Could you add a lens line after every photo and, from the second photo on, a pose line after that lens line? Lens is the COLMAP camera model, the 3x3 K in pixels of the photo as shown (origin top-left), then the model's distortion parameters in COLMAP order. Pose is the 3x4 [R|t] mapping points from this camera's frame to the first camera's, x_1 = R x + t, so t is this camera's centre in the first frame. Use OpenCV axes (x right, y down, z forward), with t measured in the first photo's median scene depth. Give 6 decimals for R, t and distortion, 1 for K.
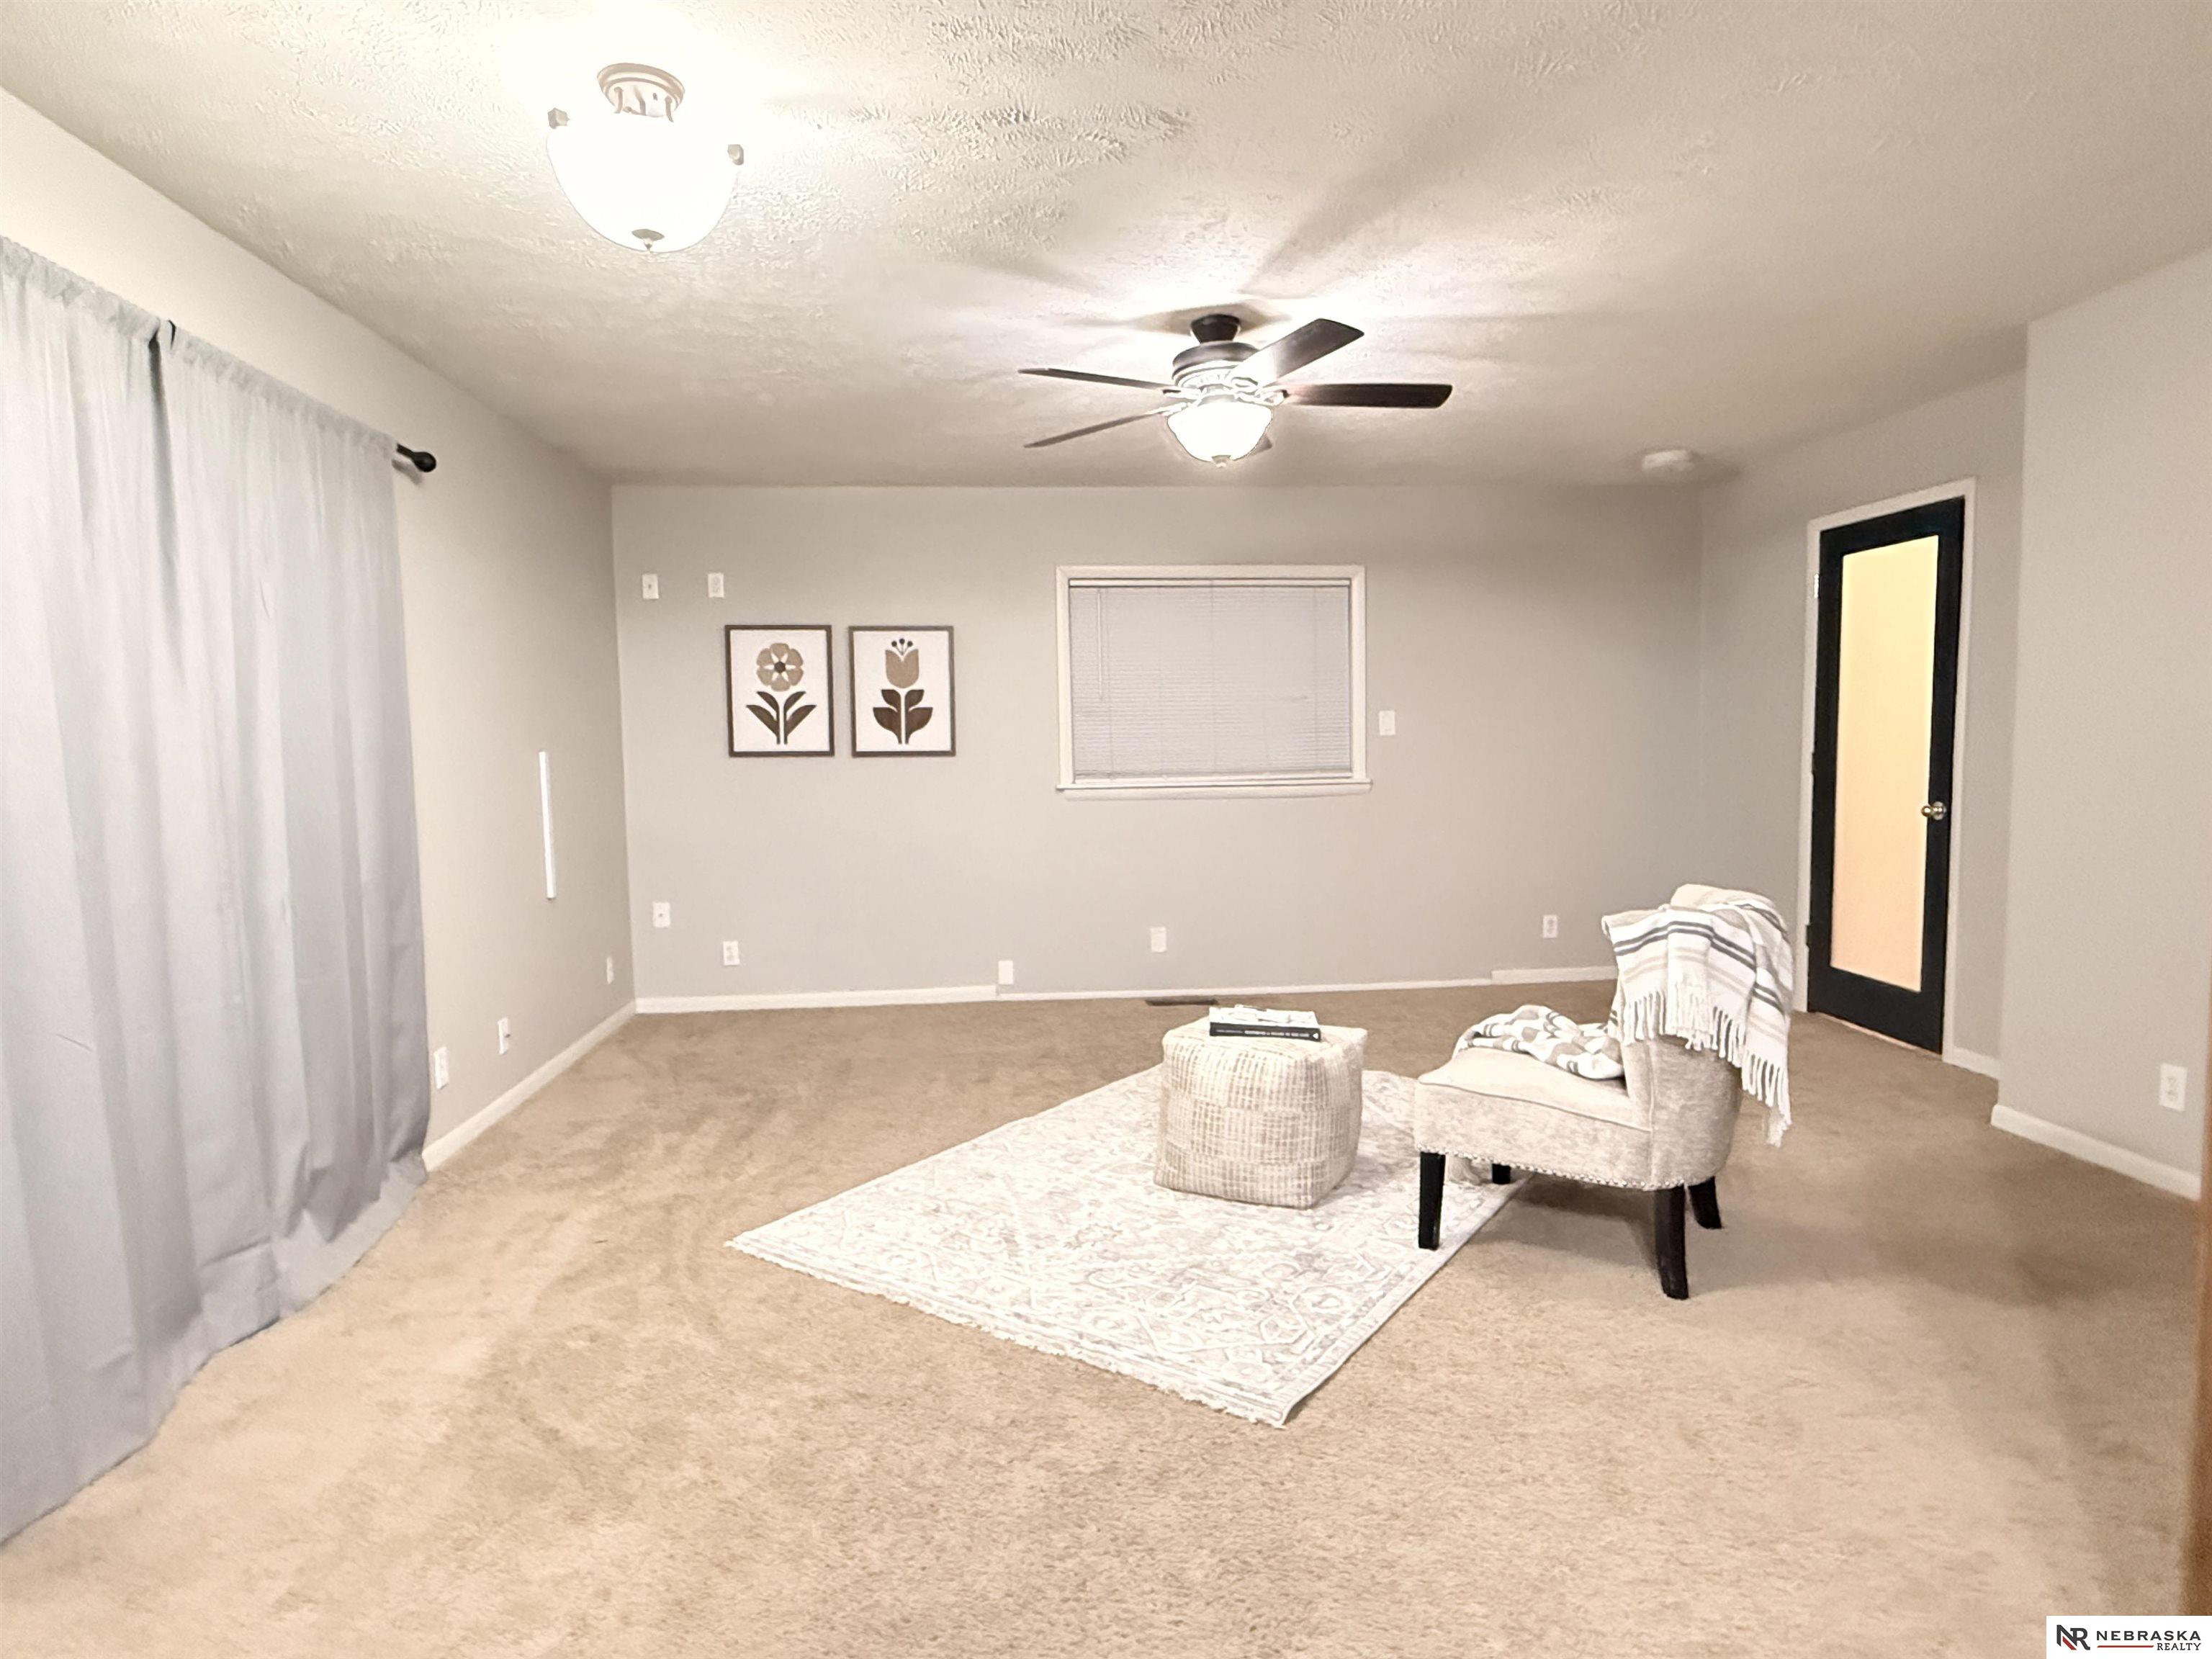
lens RADIAL K [[1225.1, 0, 1099.3], [0, 1225.1, 836.5], [0, 0, 1]] dist [0.001059, -0.001737]
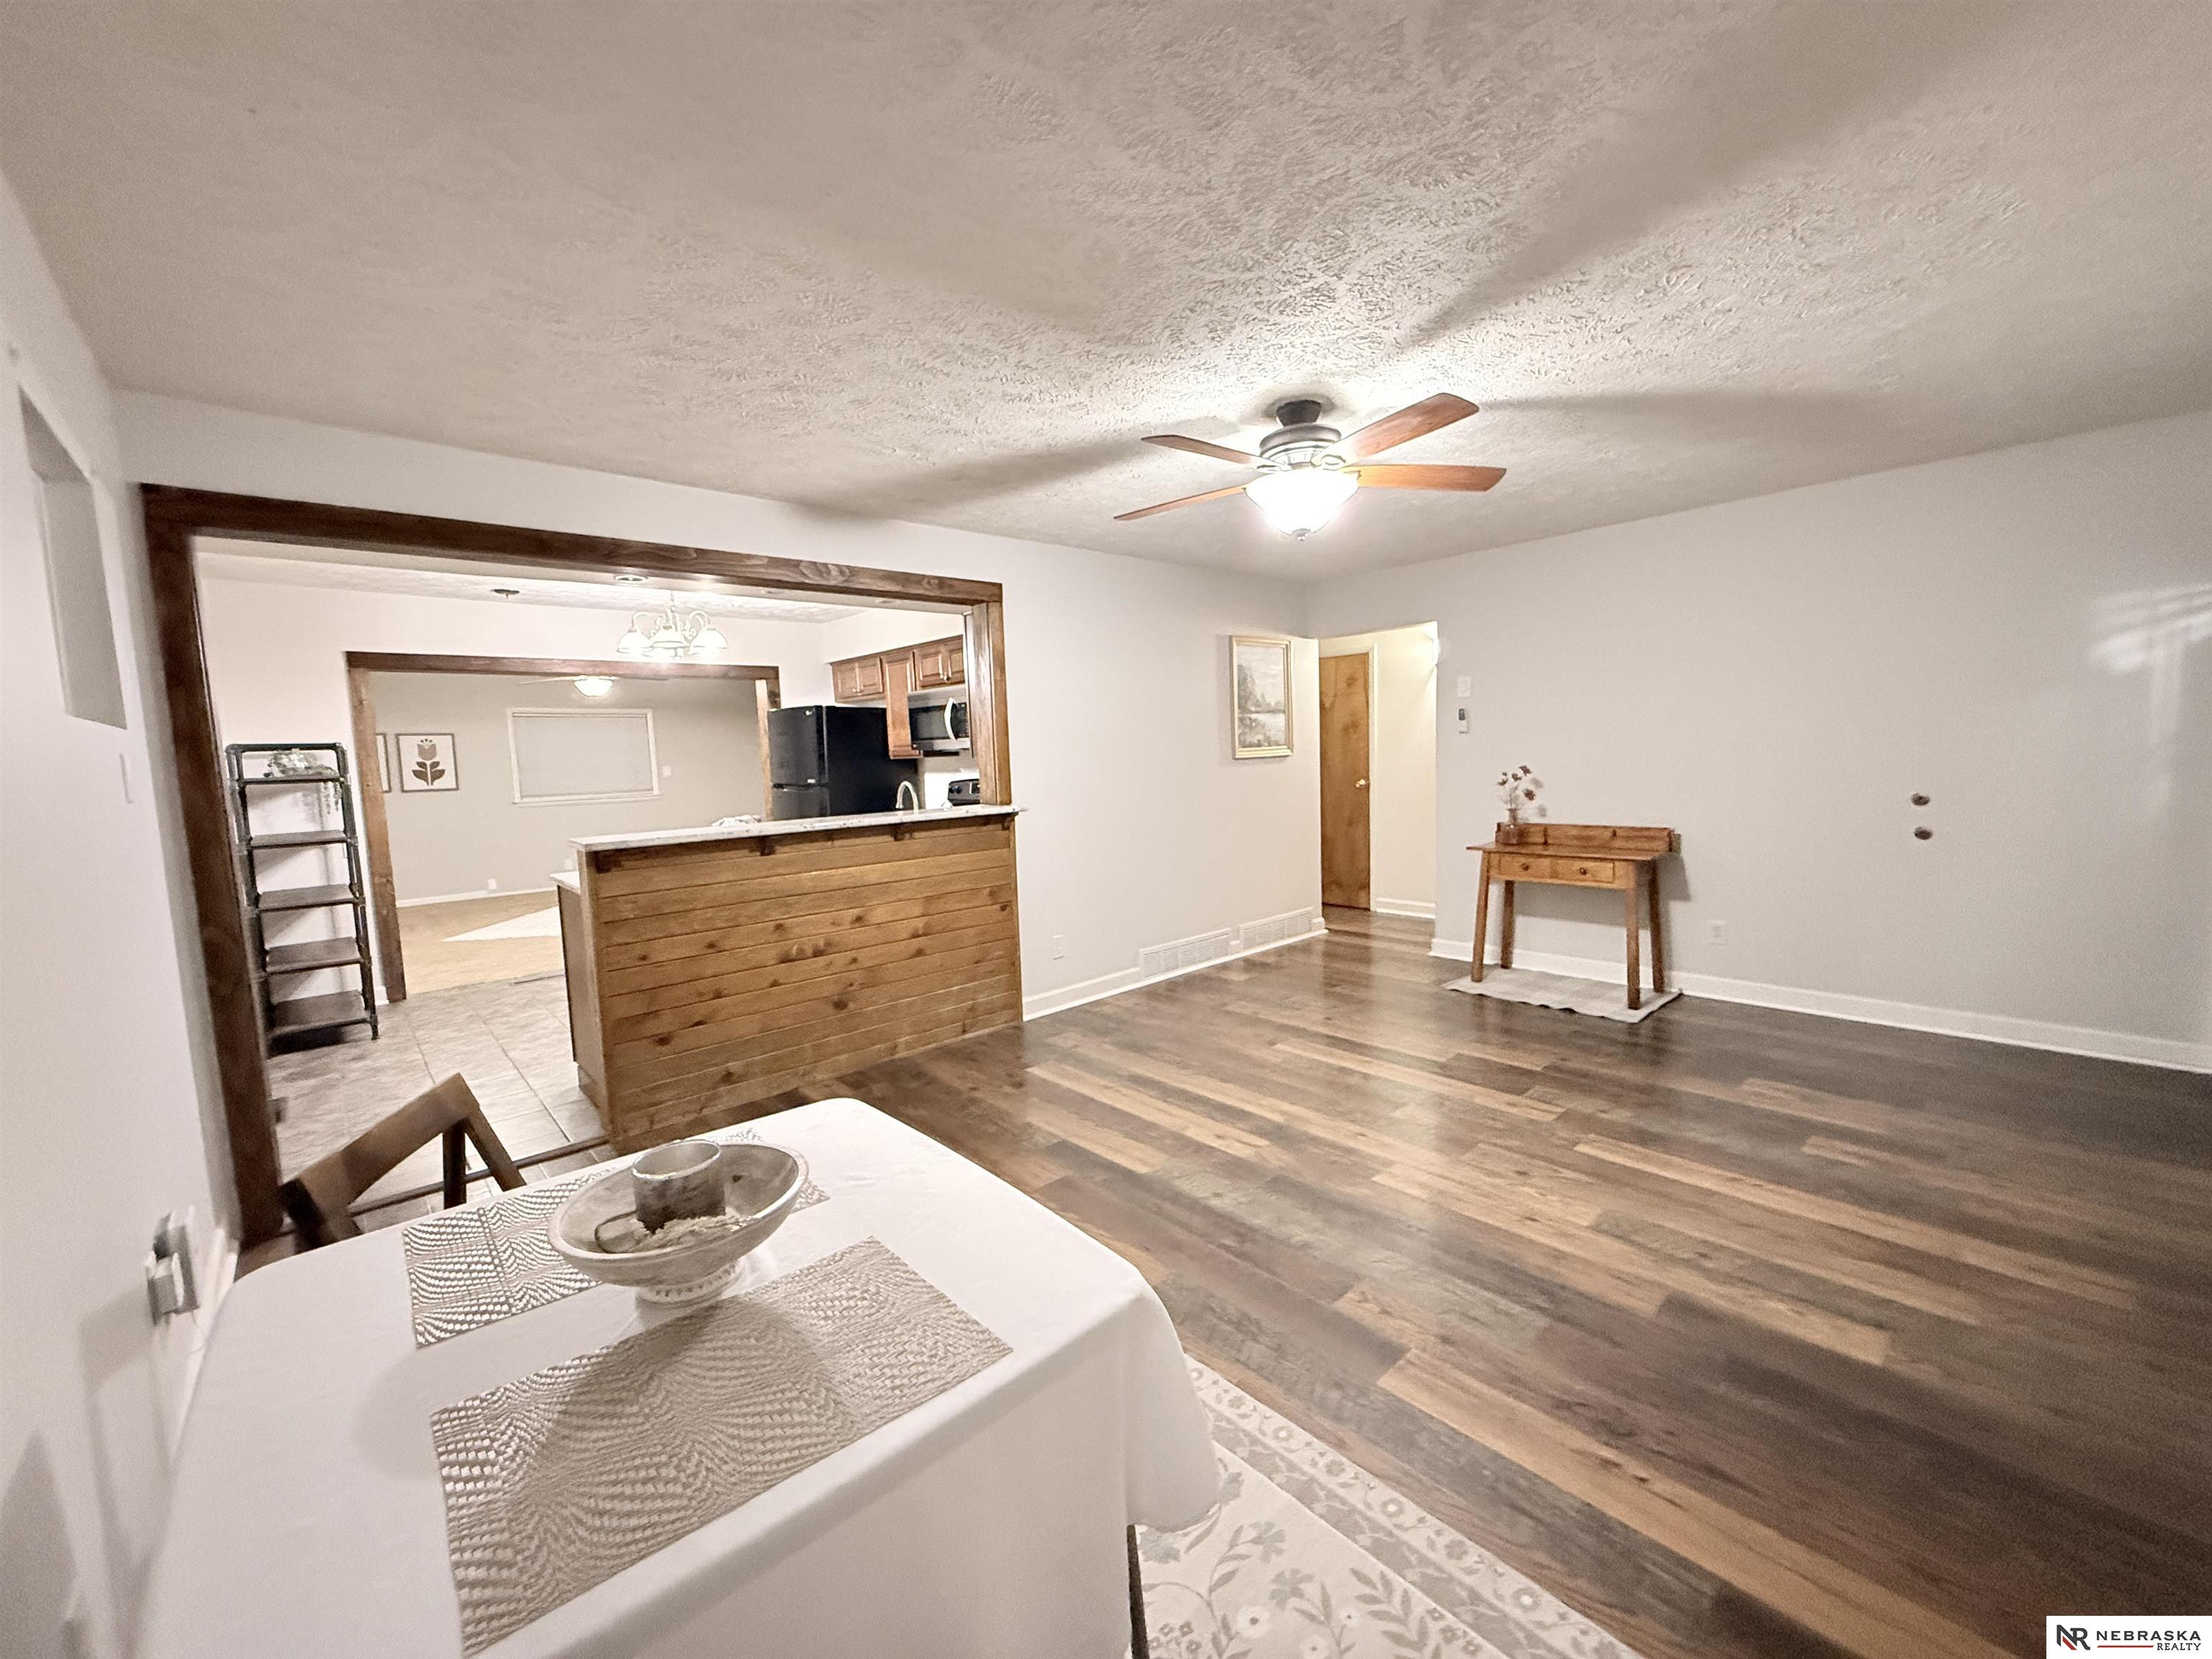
lens RADIAL K [[882.4, 0, 1102.7], [0, 882.4, 829.6], [0, 0, 1]] dist [-0.000347, -0.000309]
pose [[0.794277, -0.063419, 0.604236, -0.282087], [0.069578, 0.997489, 0.013232, 0.117835], [-0.603558, 0.031532, 0.796695, -1.766691]]
